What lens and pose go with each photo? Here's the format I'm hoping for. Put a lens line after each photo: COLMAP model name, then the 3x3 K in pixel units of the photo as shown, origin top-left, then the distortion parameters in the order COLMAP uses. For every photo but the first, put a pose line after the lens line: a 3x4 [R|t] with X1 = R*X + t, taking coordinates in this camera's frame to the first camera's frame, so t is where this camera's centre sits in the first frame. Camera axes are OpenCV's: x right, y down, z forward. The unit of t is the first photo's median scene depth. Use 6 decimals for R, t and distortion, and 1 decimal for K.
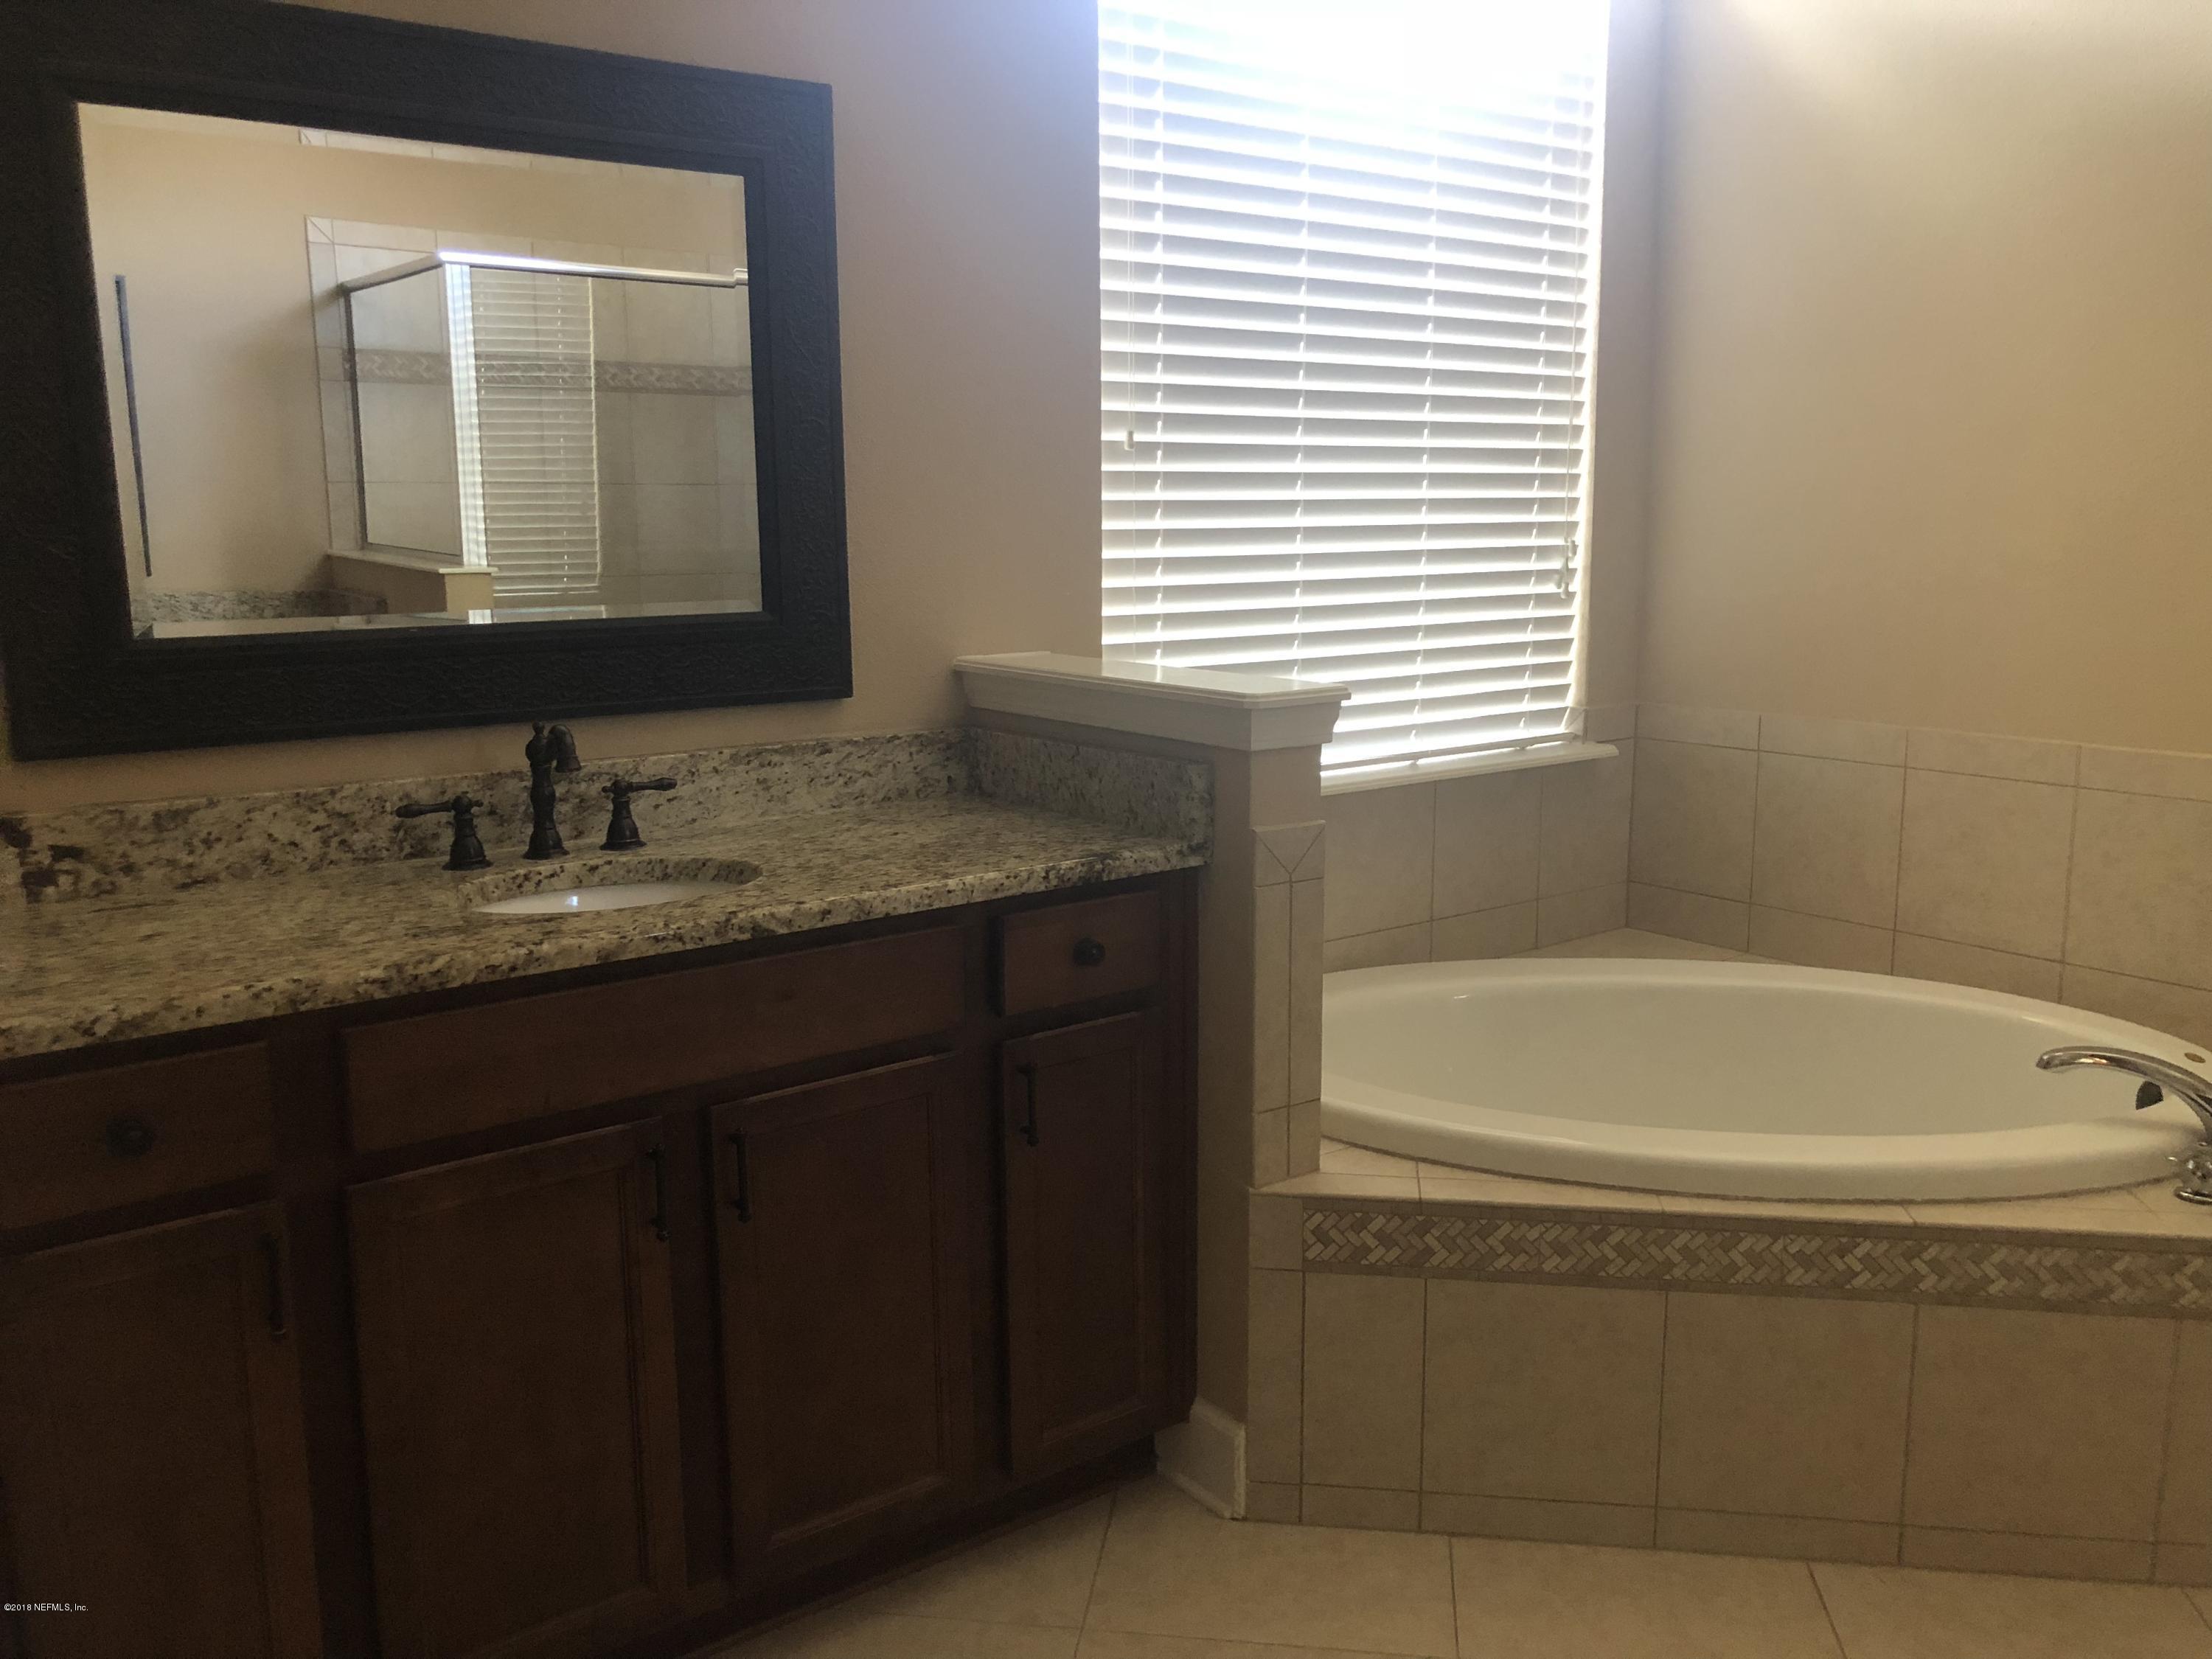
lens RADIAL K [[1846.1, 0, 1106.0], [0, 1846.1, 829.5], [0, 0, 1]] dist [0.060126, -0.016261]
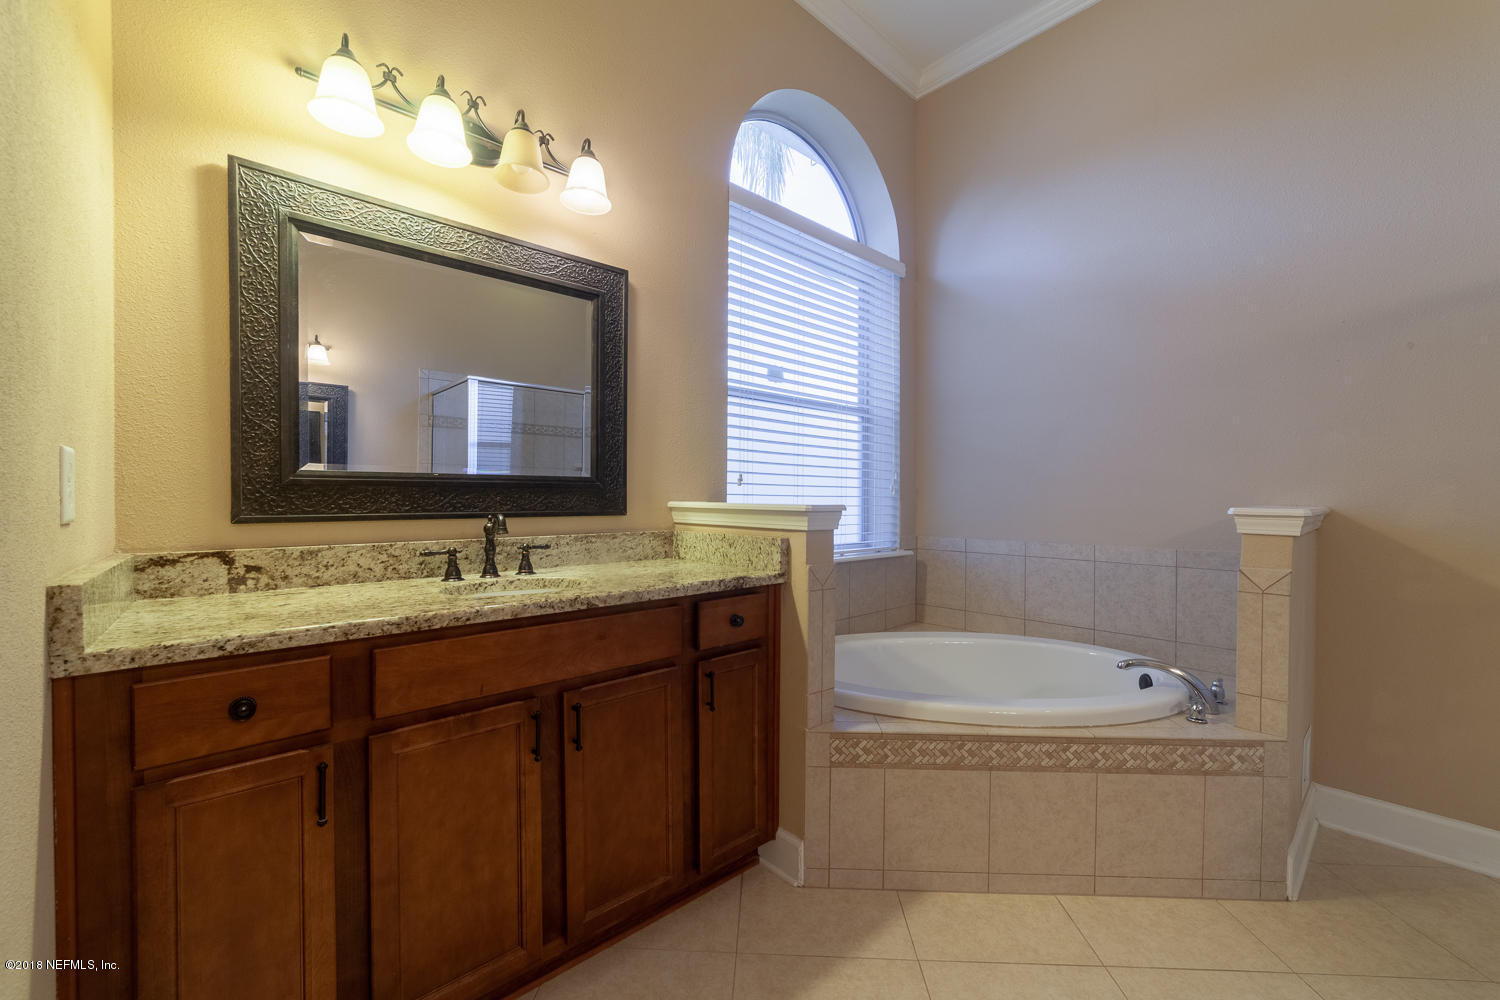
lens RADIAL K [[613.6, 0, 741.3], [0, 613.6, 502.8], [0, 0, 1]] dist [0.000139, 0.000245]
pose [[0.996496, 0.007405, 0.083317, -0.067247], [0.006314, 0.986571, -0.163209, 0.048340], [-0.083406, 0.163164, 0.983067, 0.249271]]
